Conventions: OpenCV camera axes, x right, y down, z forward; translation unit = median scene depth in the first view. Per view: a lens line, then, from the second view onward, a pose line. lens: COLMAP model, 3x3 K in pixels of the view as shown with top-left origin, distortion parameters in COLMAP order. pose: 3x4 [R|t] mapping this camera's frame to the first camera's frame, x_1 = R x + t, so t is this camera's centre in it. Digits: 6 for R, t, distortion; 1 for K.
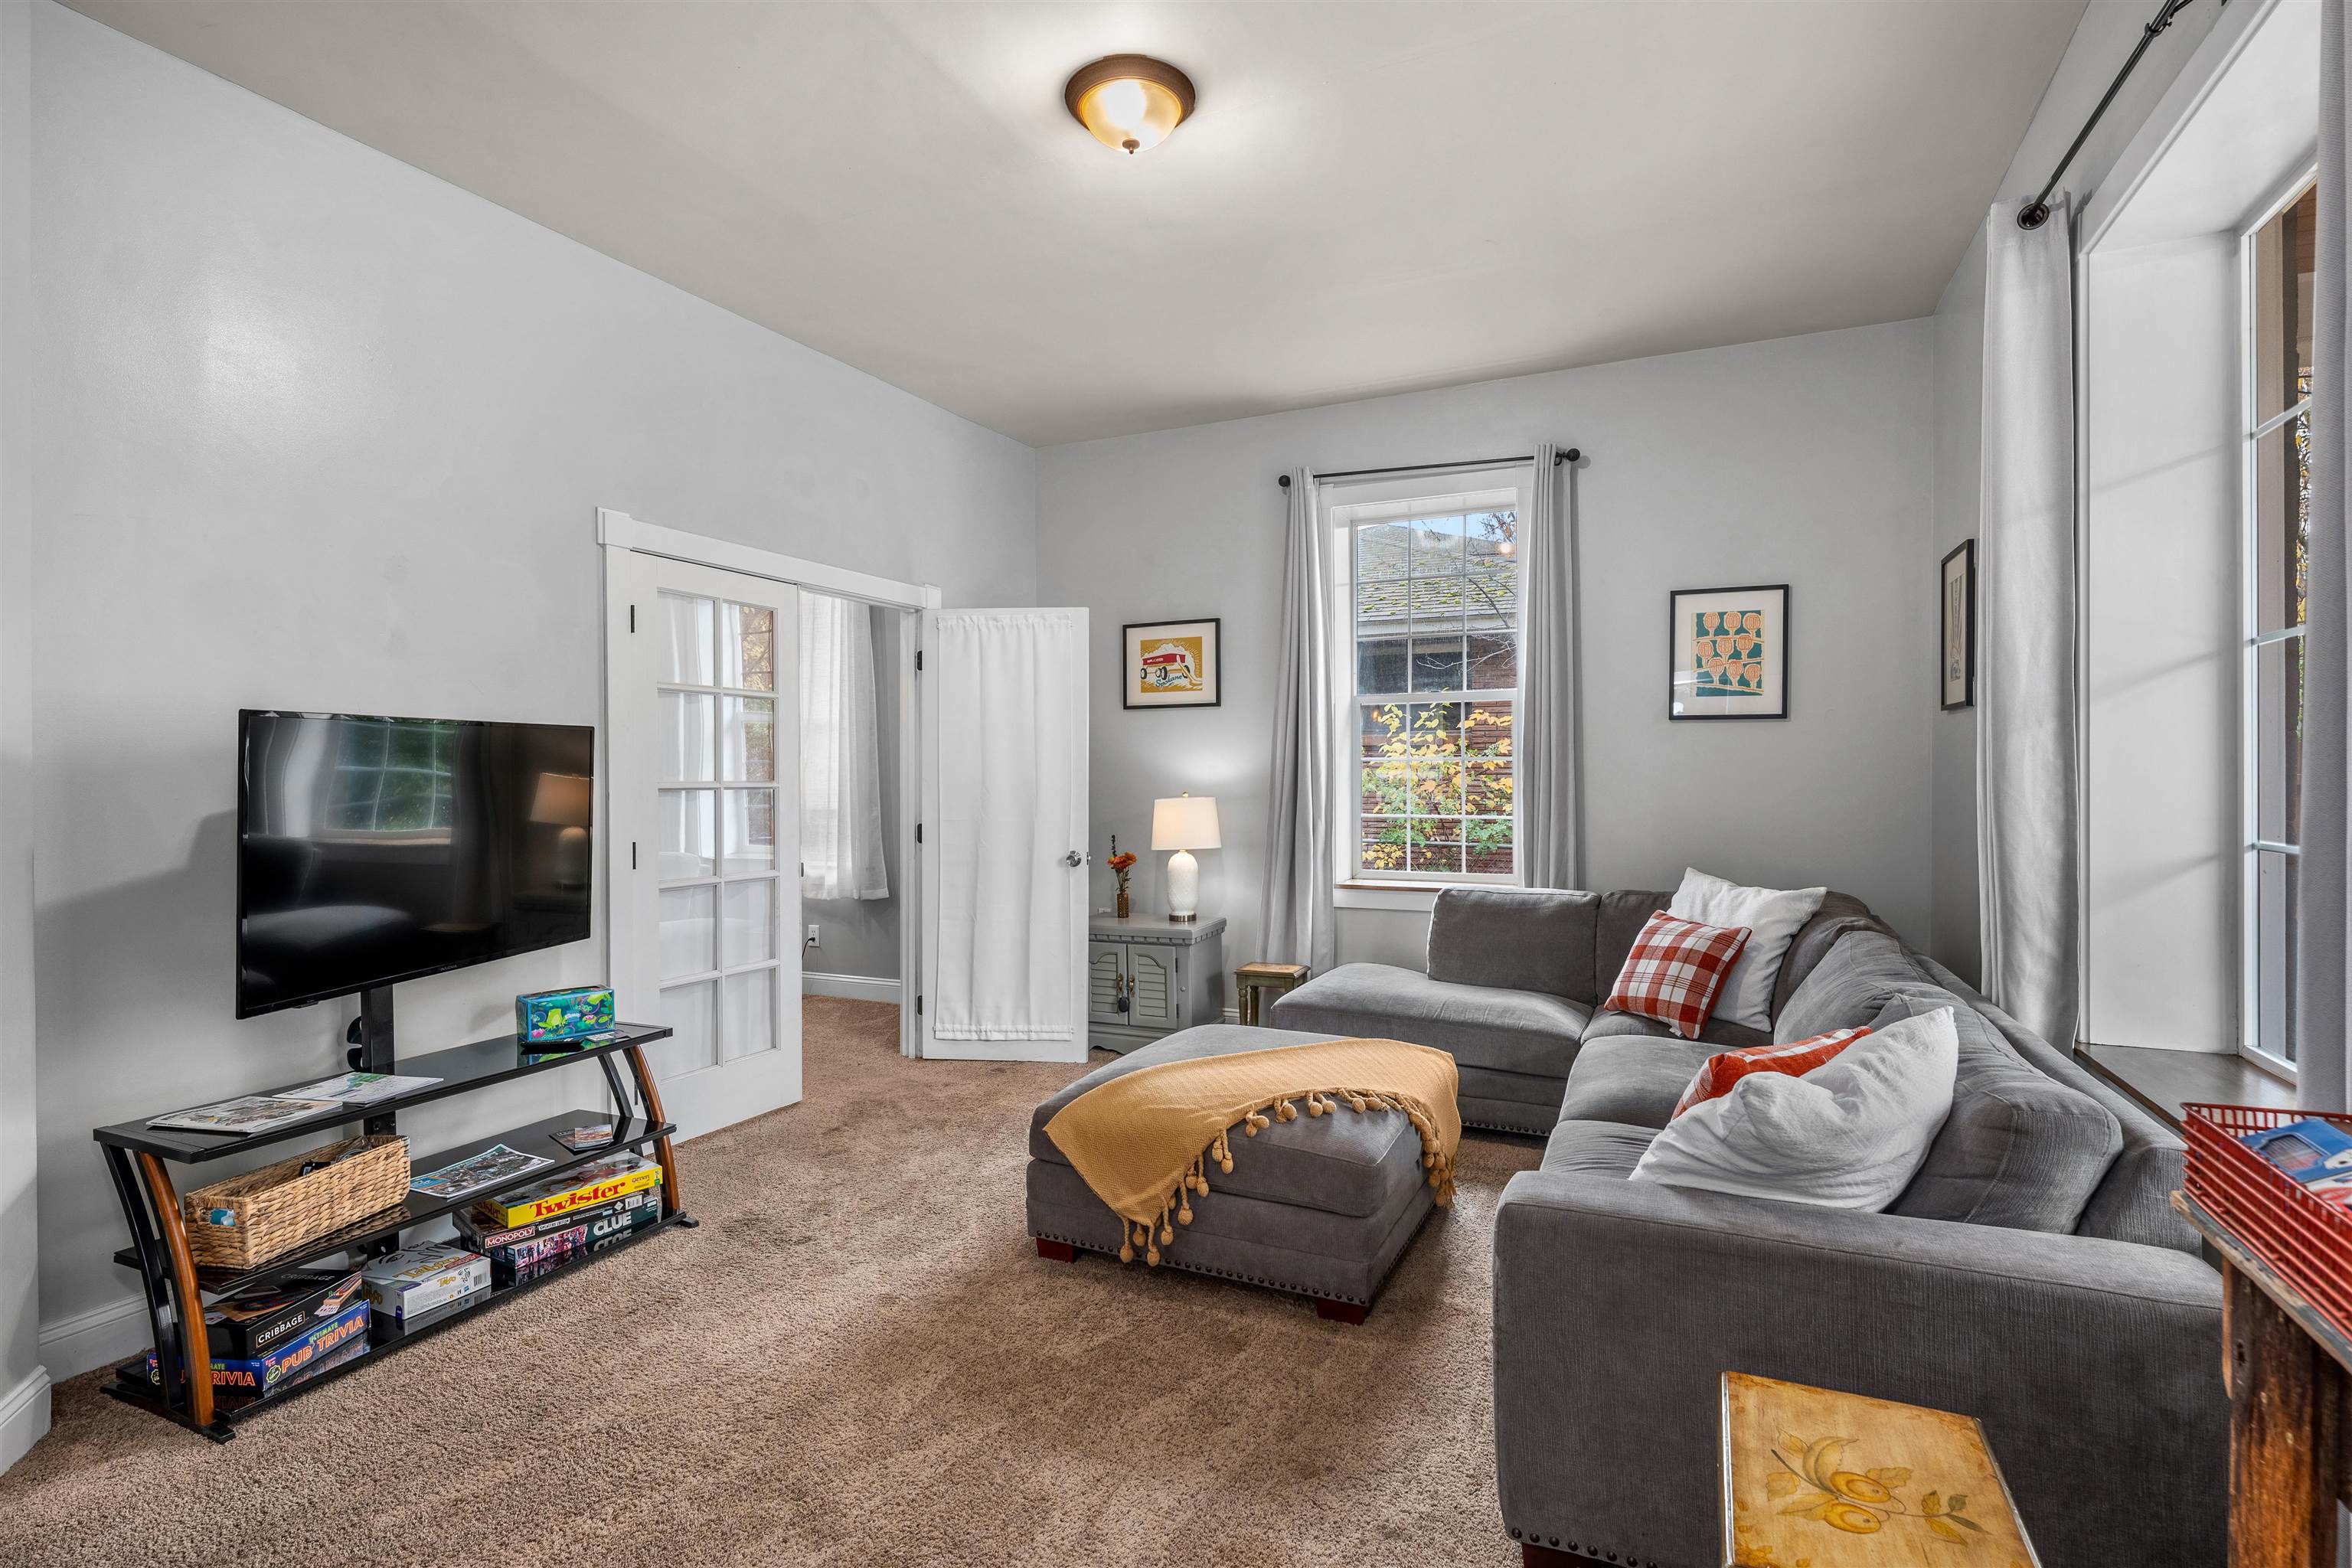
lens RADIAL K [[1141.3, 0, 1176.4], [0, 1141.3, 789.1], [0, 0, 1]] dist [0.001564, 0.000075]
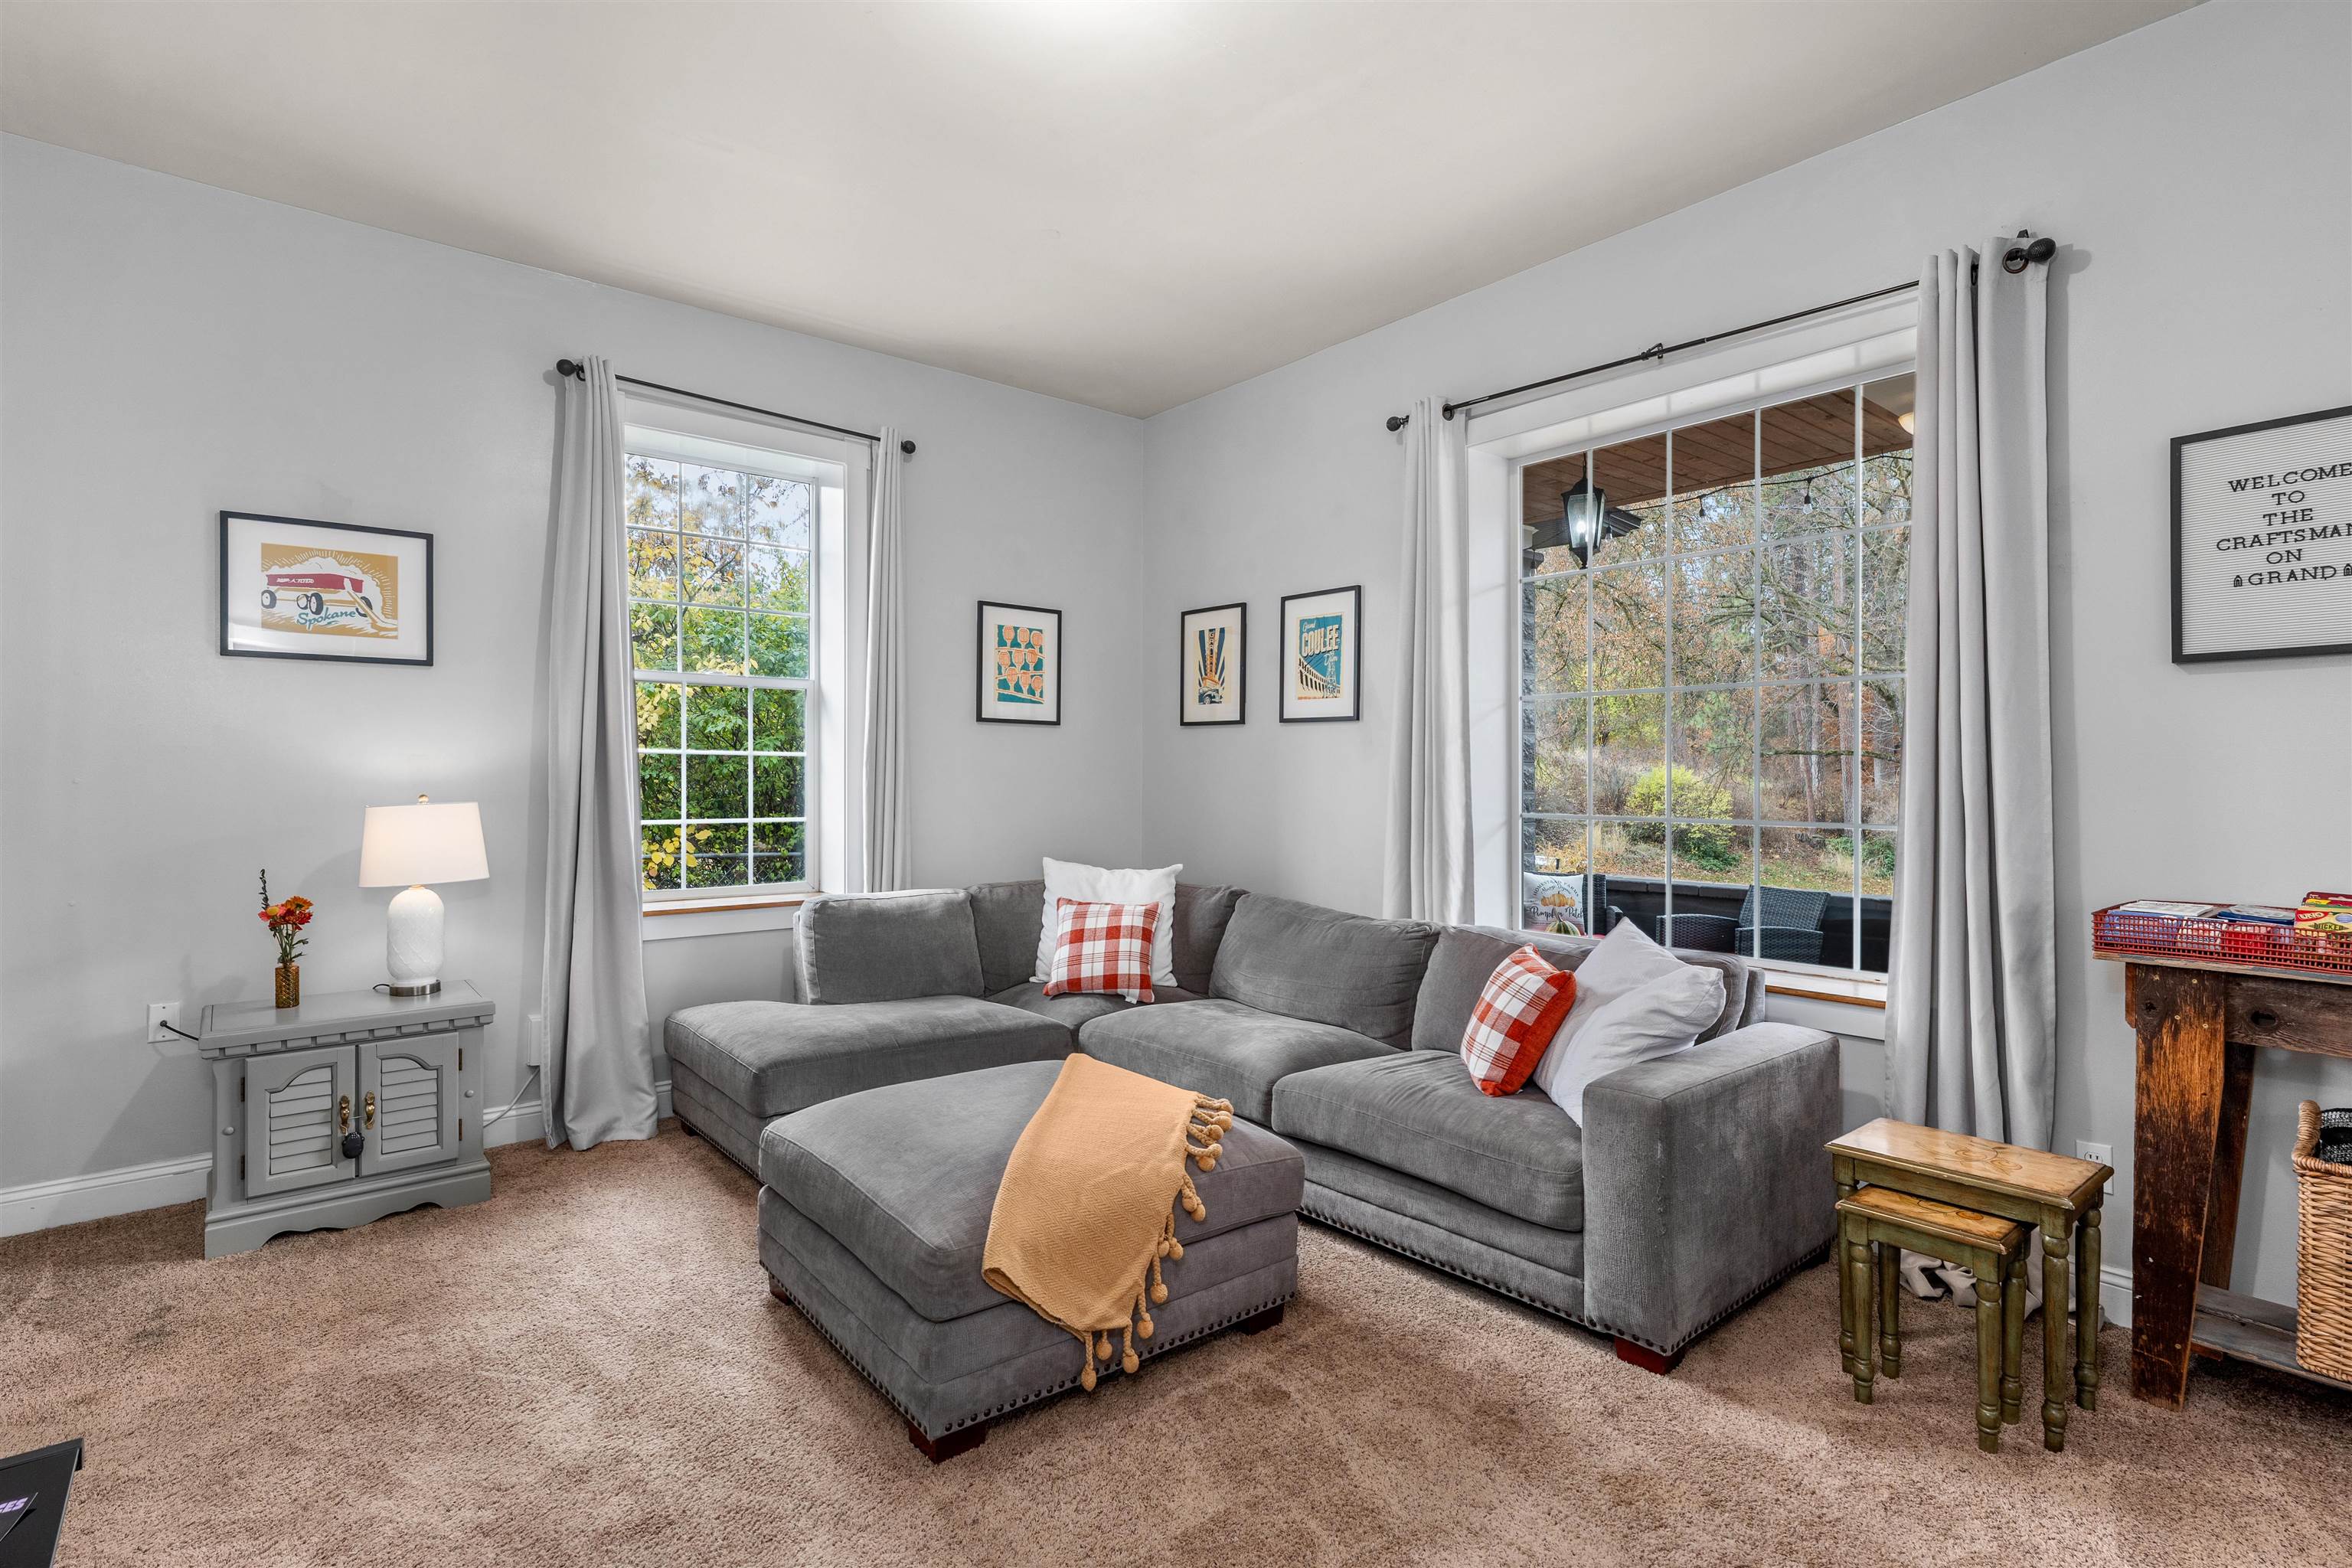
lens RADIAL K [[1143.0, 0, 1180.2], [0, 1143.0, 782.0], [0, 0, 1]] dist [0.000957, 0.000069]
pose [[0.427635, 0.000252, 0.903952, -0.588527], [0.006941, 0.999970, -0.003562, 0.001056], [-0.903925, 0.007798, 0.427620, 0.490949]]
